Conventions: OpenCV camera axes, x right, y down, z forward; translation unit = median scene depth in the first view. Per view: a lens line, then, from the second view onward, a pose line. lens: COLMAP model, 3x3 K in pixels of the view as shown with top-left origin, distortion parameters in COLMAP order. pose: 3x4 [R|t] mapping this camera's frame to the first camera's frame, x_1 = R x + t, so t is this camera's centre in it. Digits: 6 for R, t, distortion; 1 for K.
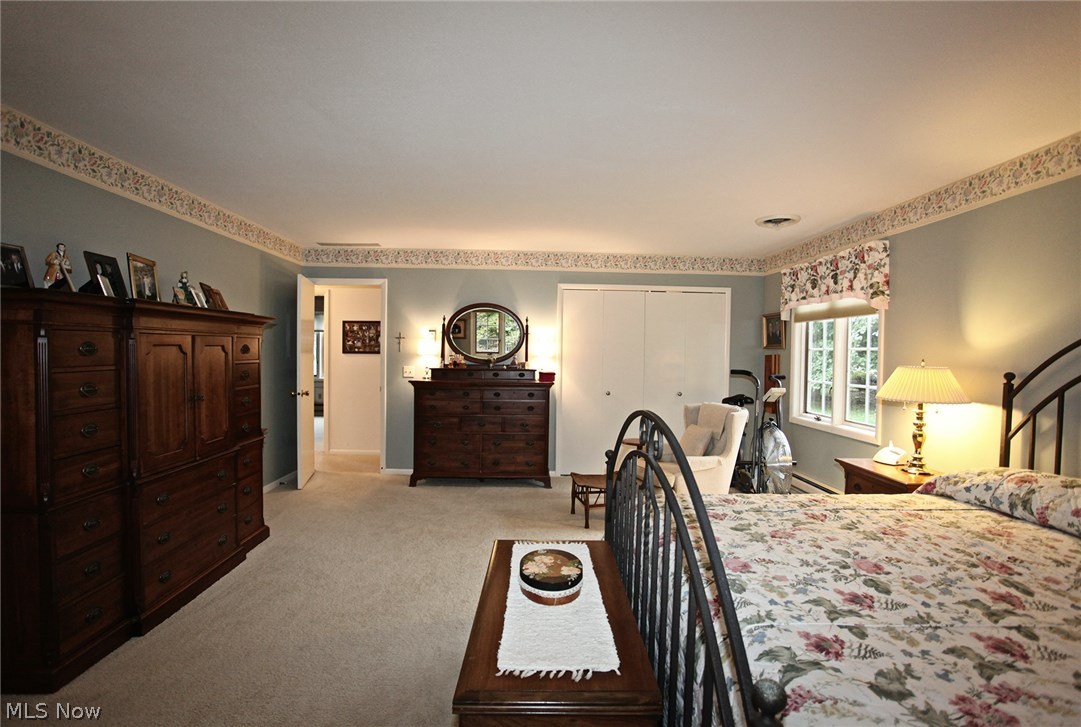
lens RADIAL K [[529.8, 0, 539.0], [0, 529.8, 367.8], [0, 0, 1]] dist [-0.065963, 0.018769]
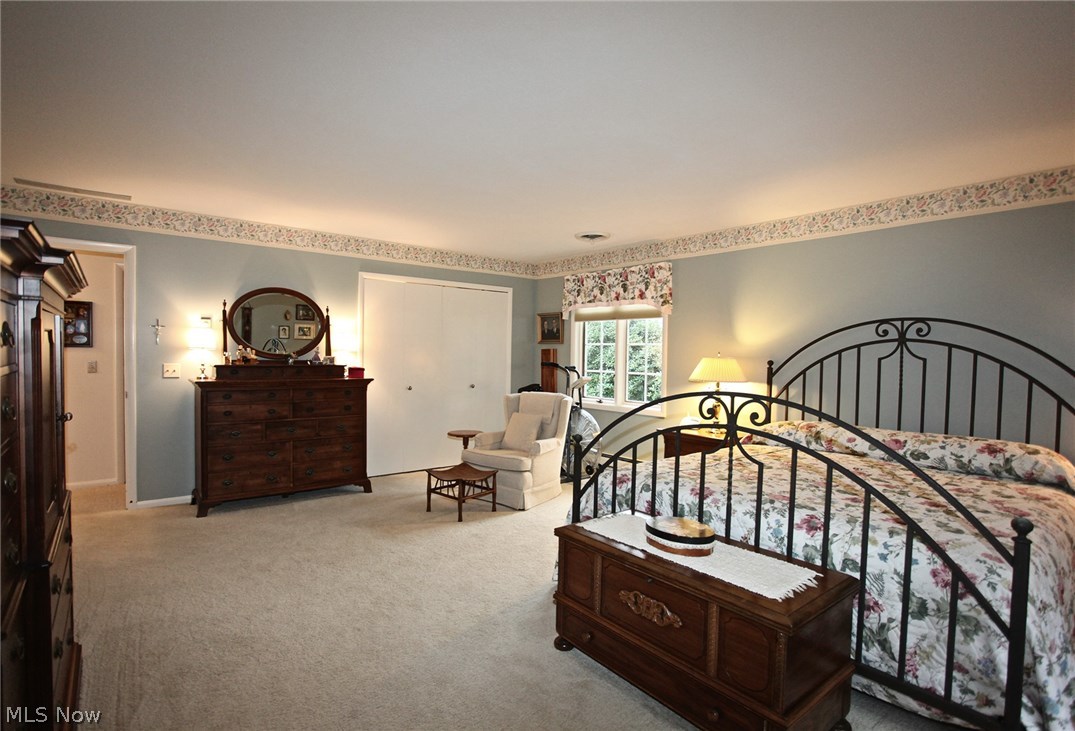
lens RADIAL K [[535.4, 0, 535.2], [0, 535.4, 365.4], [0, 0, 1]] dist [-0.036332, 0.001271]
pose [[0.800009, -0.017578, 0.599731, -0.307120], [0.013149, 0.999844, 0.011766, -0.002301], [-0.599844, -0.001527, 0.800115, 0.076691]]
